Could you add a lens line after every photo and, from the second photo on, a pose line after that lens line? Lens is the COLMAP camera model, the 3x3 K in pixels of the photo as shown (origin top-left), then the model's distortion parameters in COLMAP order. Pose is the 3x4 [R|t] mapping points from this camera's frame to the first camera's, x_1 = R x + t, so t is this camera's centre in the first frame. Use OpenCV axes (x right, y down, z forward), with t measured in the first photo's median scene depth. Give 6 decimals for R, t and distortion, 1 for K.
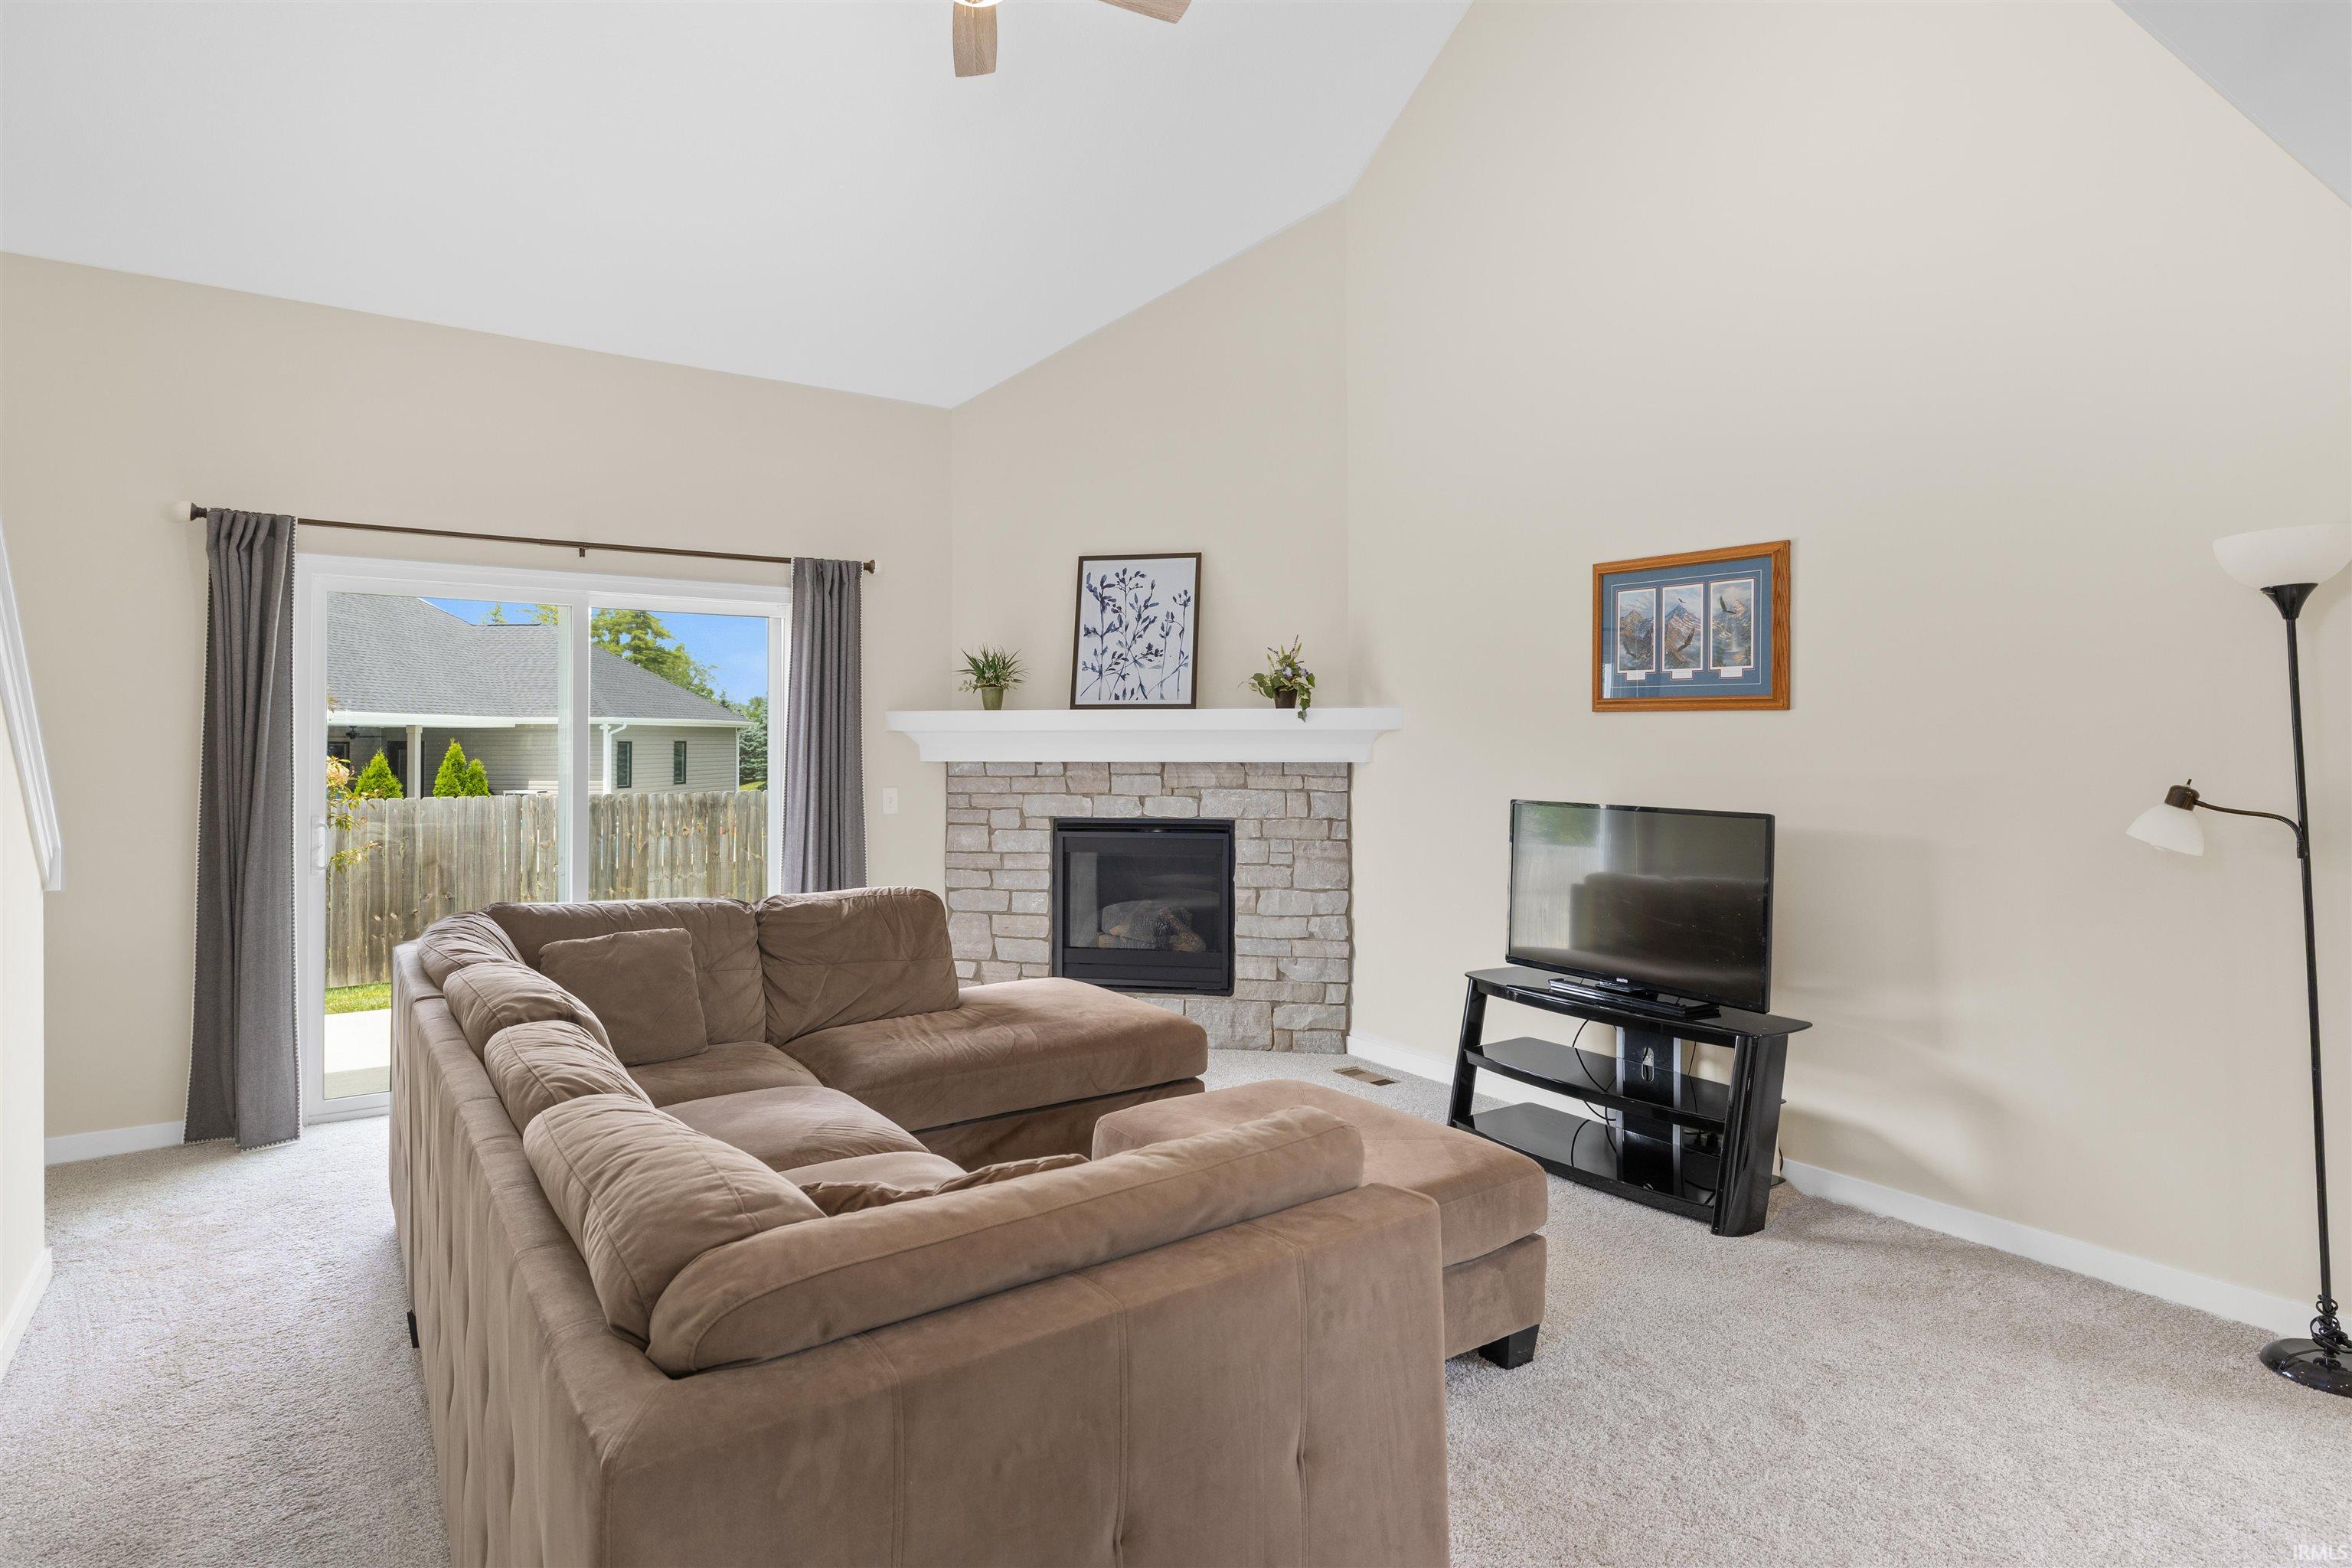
lens RADIAL K [[1259.4, 0, 1182.6], [0, 1259.4, 727.4], [0, 0, 1]] dist [-0.002545, -0.000416]
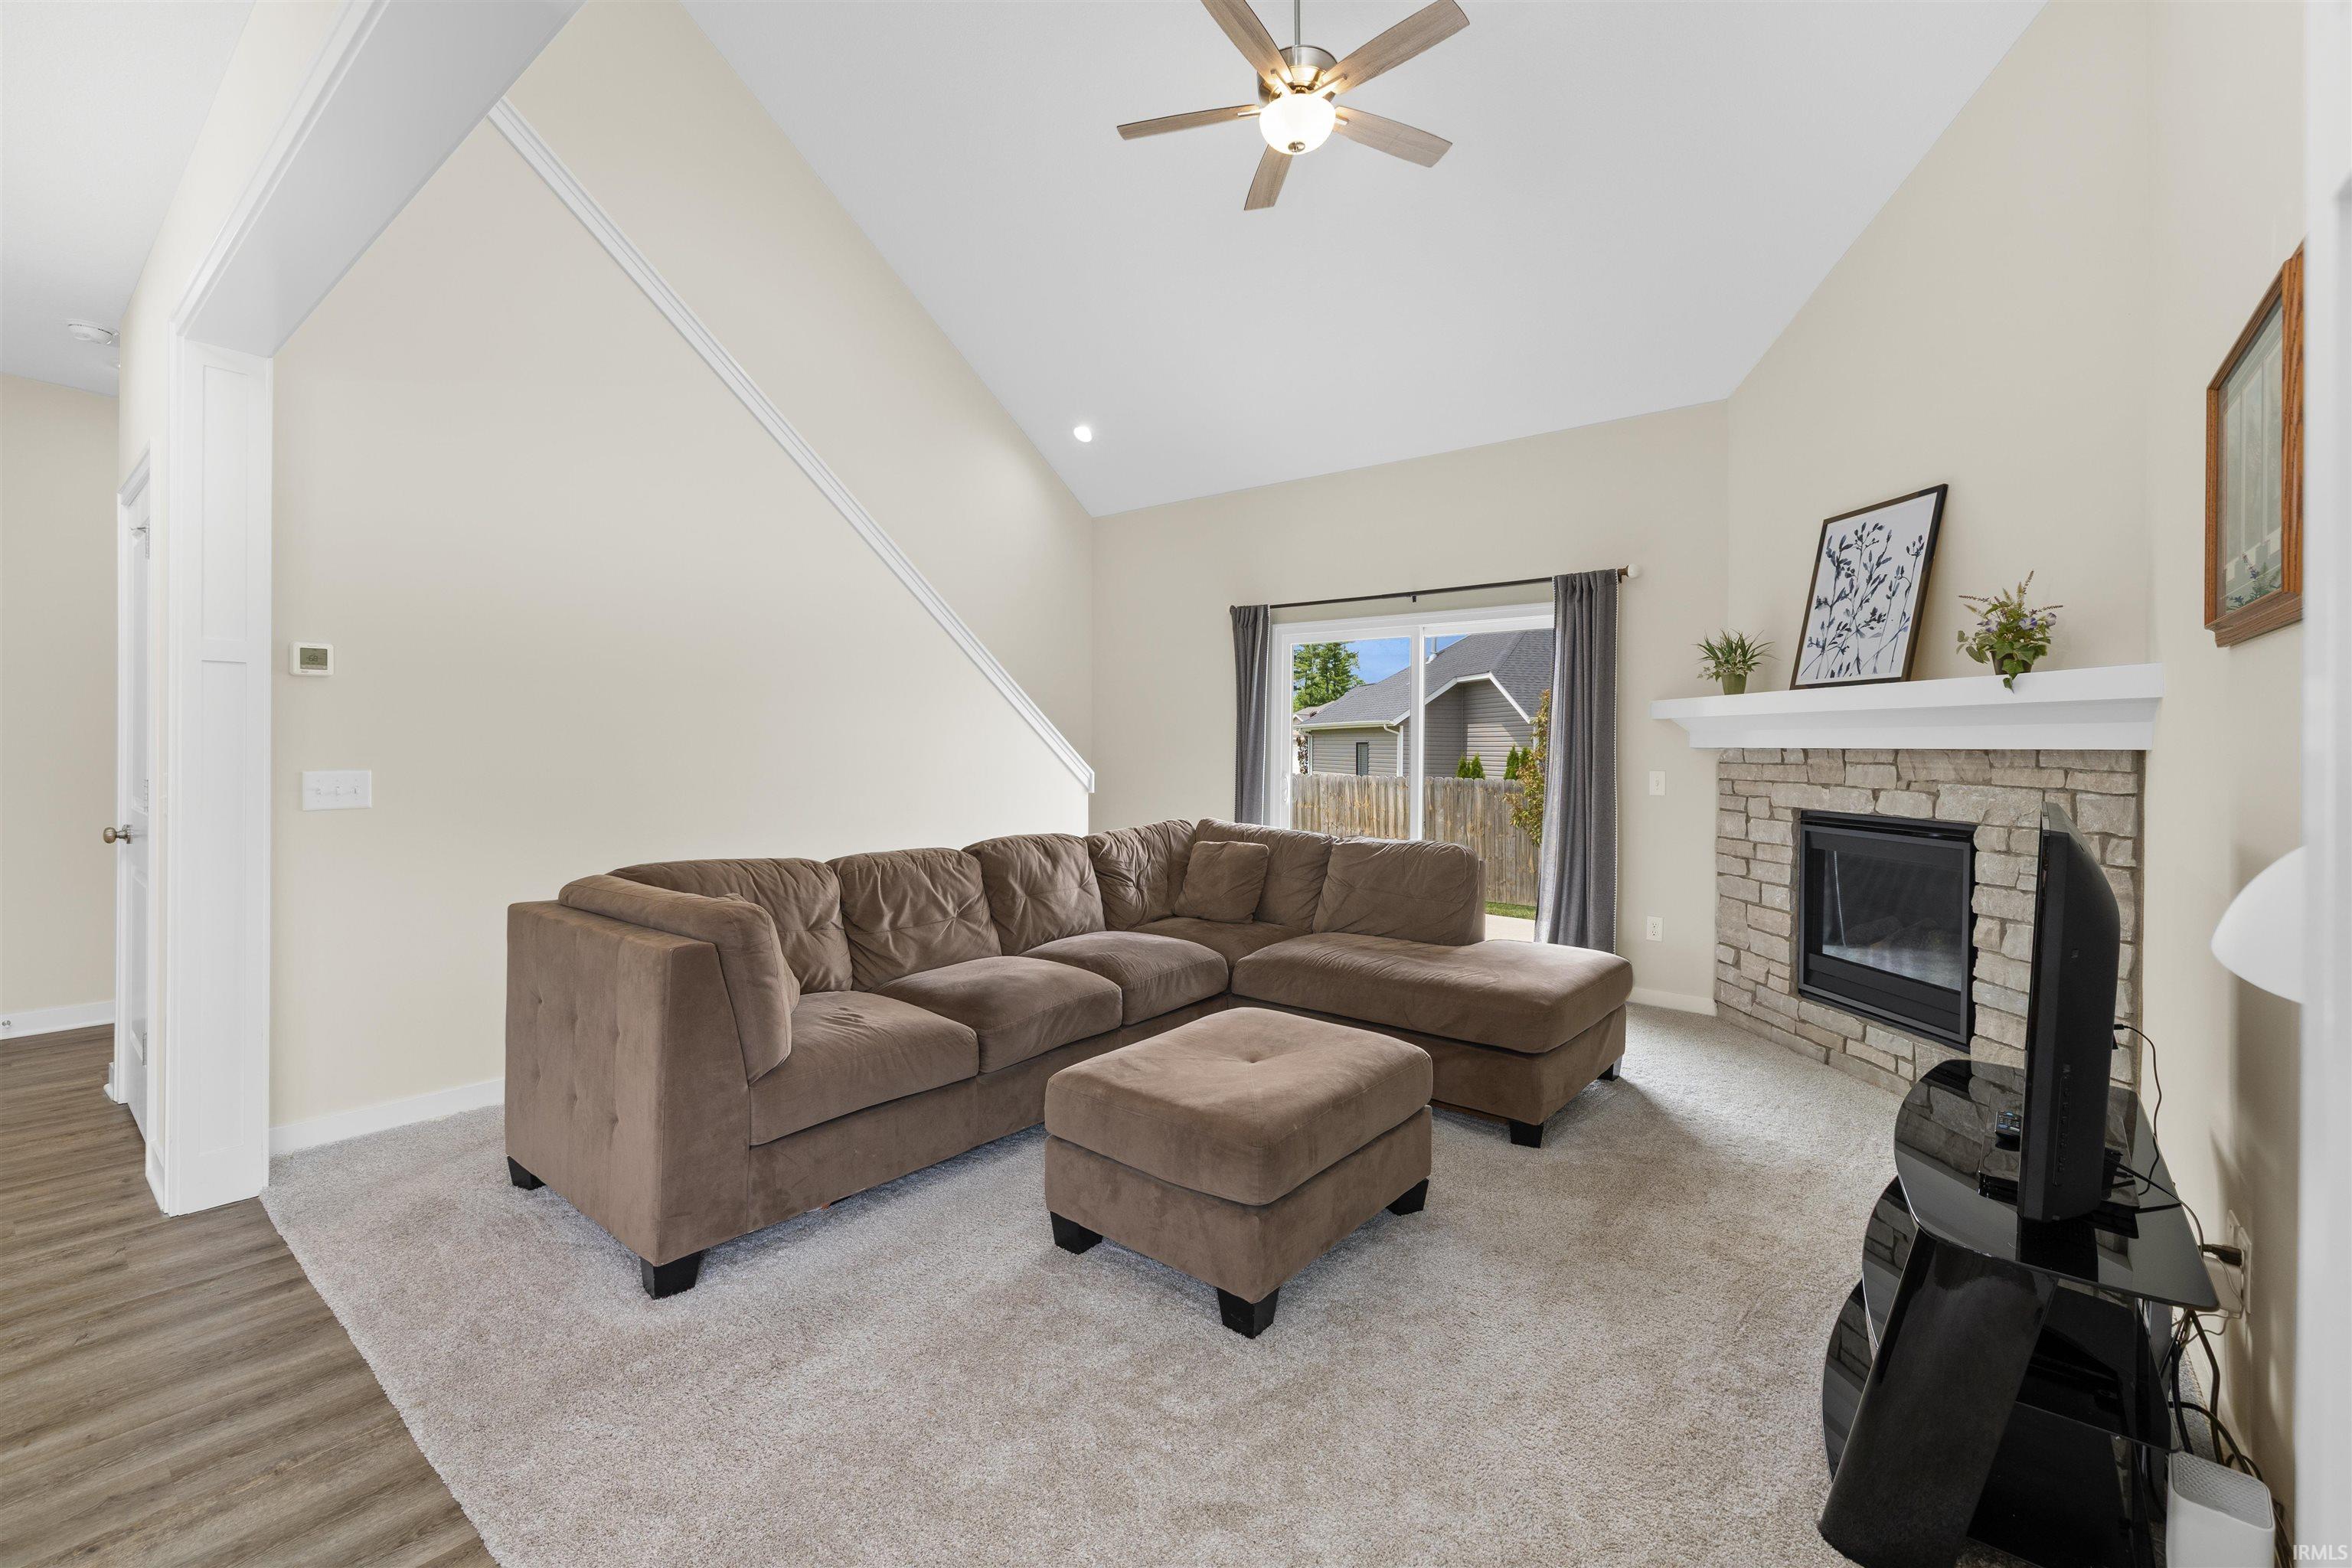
lens RADIAL K [[1009.5, 0, 1136.9], [0, 1009.5, 735.8], [0, 0, 1]] dist [0.001447, 0.000264]
pose [[0.252014, -0.005281, -0.967709, 0.501291], [0.003313, 0.999984, -0.004594, 0.020258], [0.967718, -0.002048, 0.252028, 0.351808]]
